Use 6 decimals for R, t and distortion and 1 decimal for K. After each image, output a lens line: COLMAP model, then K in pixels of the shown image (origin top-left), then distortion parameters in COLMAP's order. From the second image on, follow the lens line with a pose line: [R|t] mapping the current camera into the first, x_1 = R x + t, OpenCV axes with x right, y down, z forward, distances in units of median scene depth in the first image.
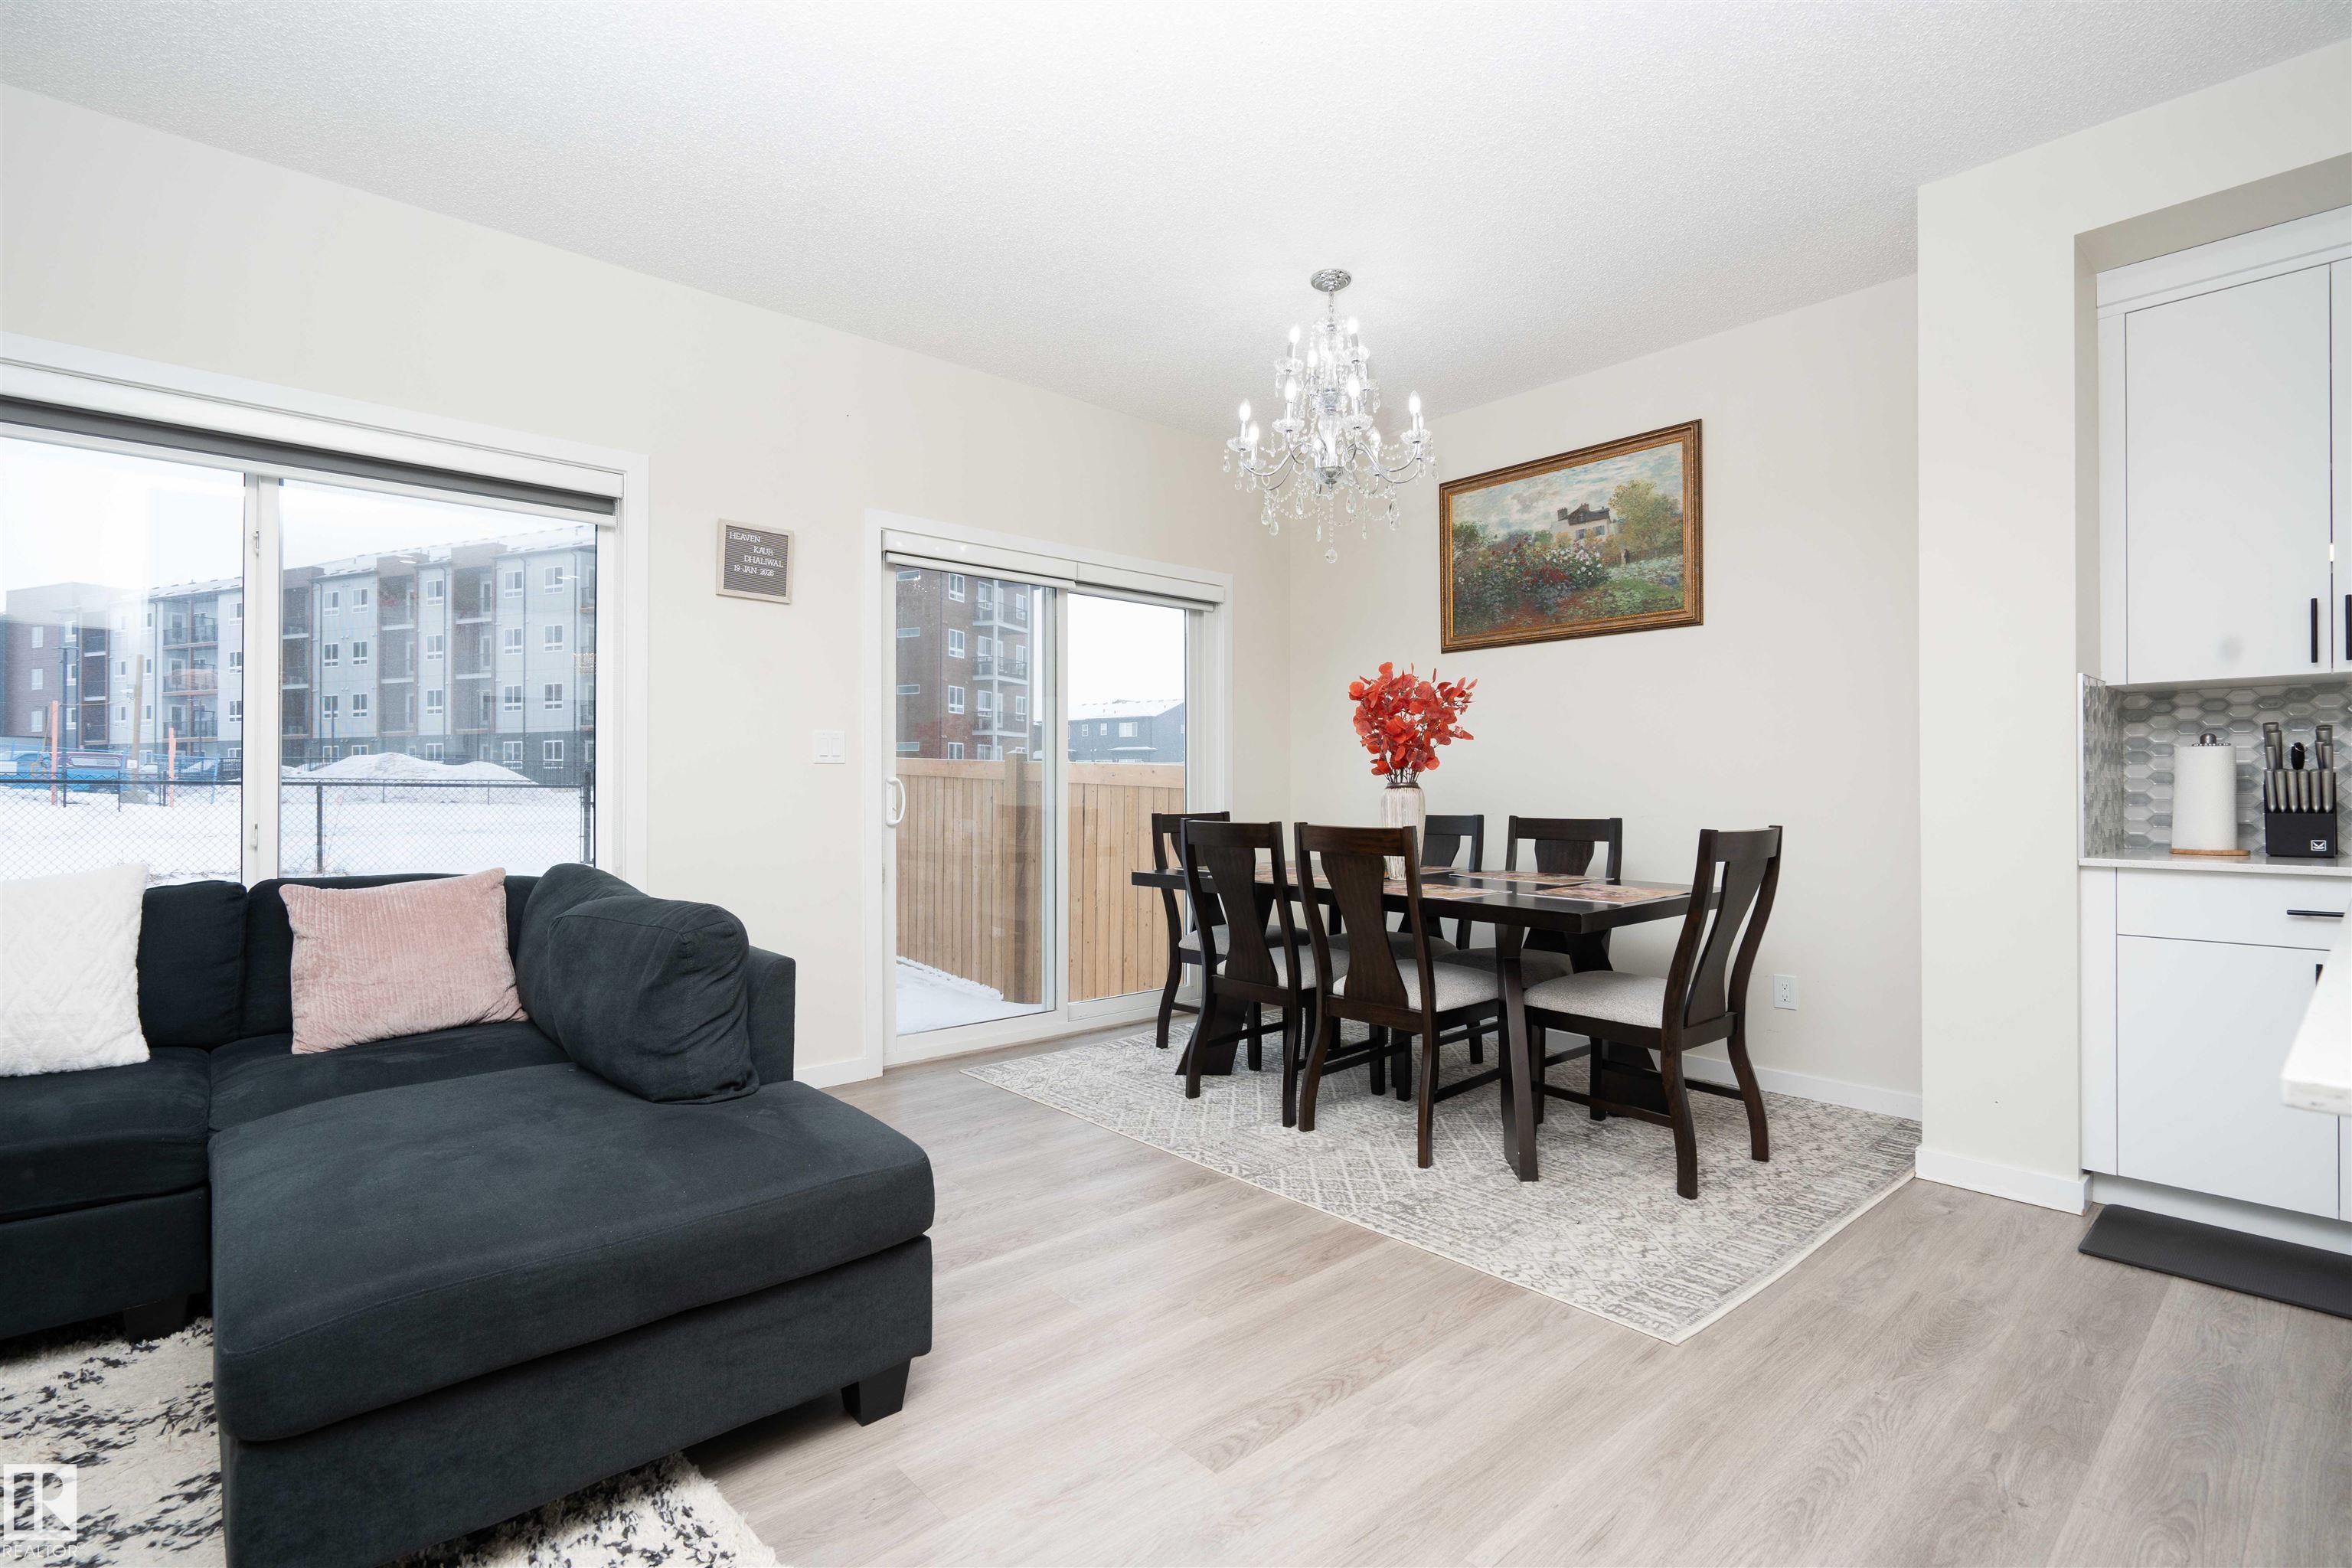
lens RADIAL K [[1075.0, 0, 1172.3], [0, 1075.0, 776.3], [0, 0, 1]] dist [-0.008894, 0.003420]
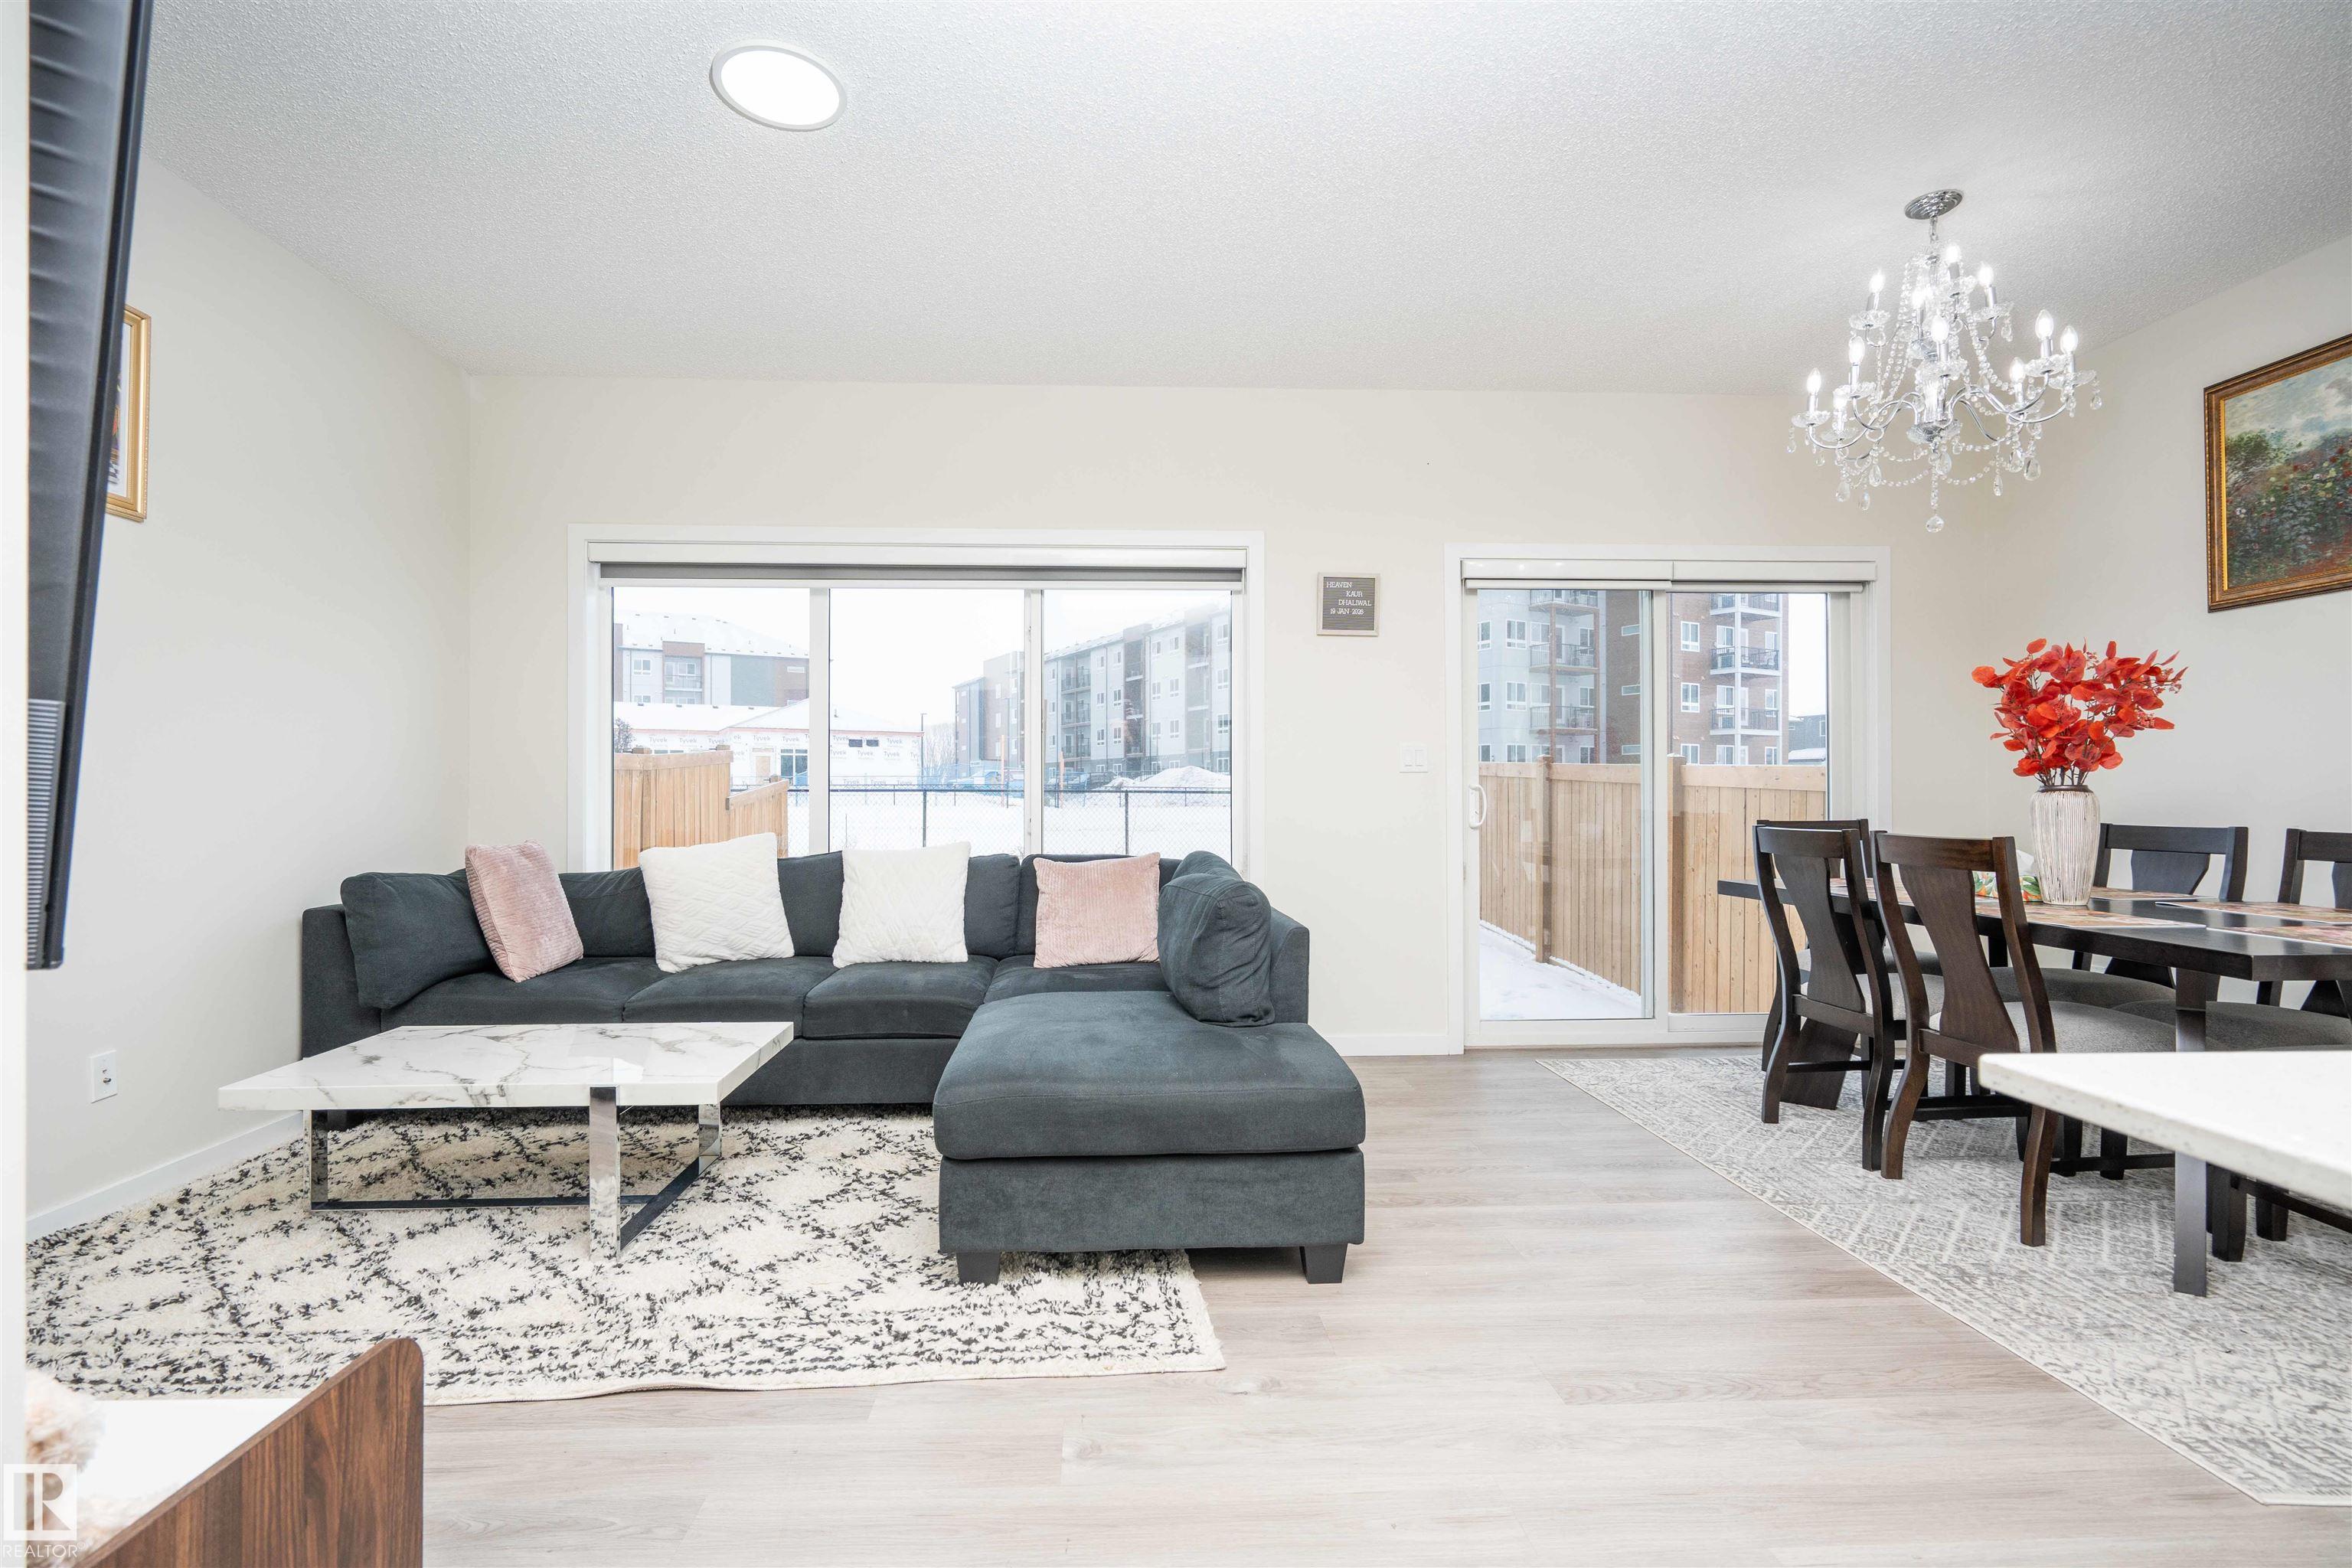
lens RADIAL K [[1075.0, 0, 1150.6], [0, 1075.0, 781.1], [0, 0, 1]] dist [-0.008894, 0.003420]
pose [[0.777459, -0.010209, -0.628851, 0.241372], [0.009760, 0.999944, -0.004166, -0.000933], [0.628858, -0.002899, 0.777515, -0.084032]]
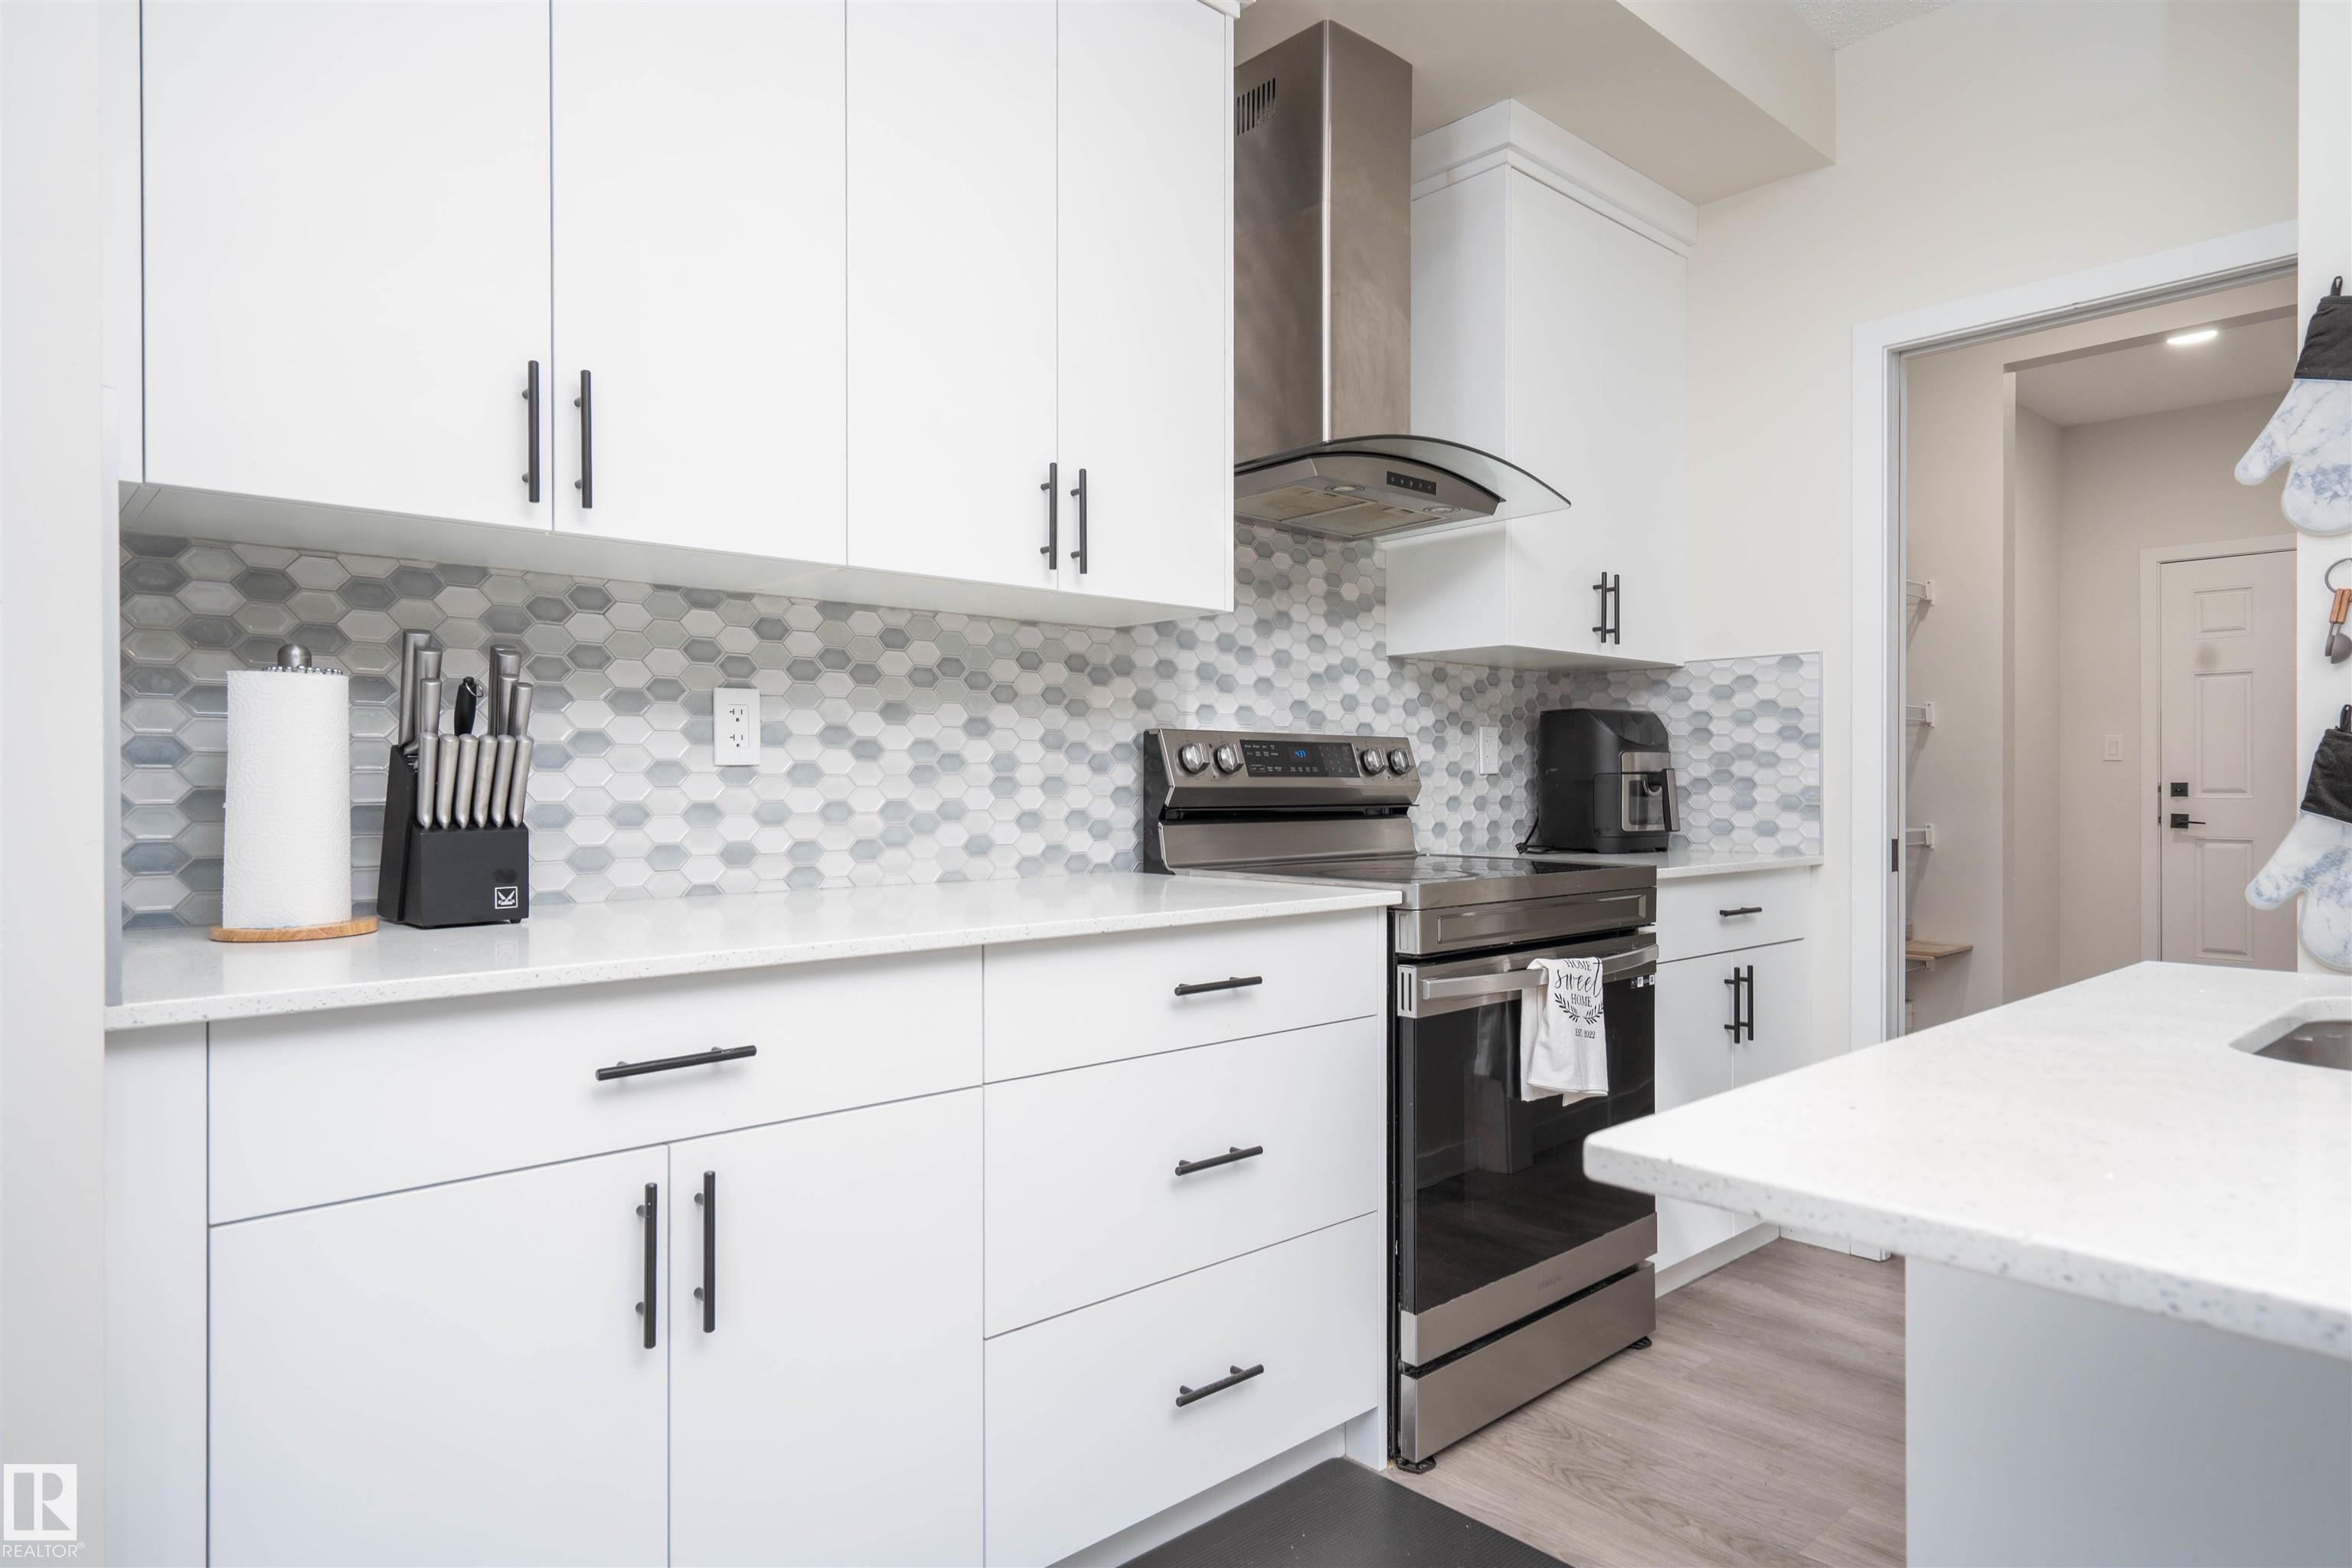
lens RADIAL K [[1324.2, 0, 1110.6], [0, 1324.2, 778.0], [0, 0, 1]] dist [0.015463, 0.000386]
pose [[0.007538, 0.000926, 0.999971, 0.459105], [-0.009478, 0.999955, -0.000854, 0.009254], [-0.999927, -0.009471, 0.007546, 0.683353]]
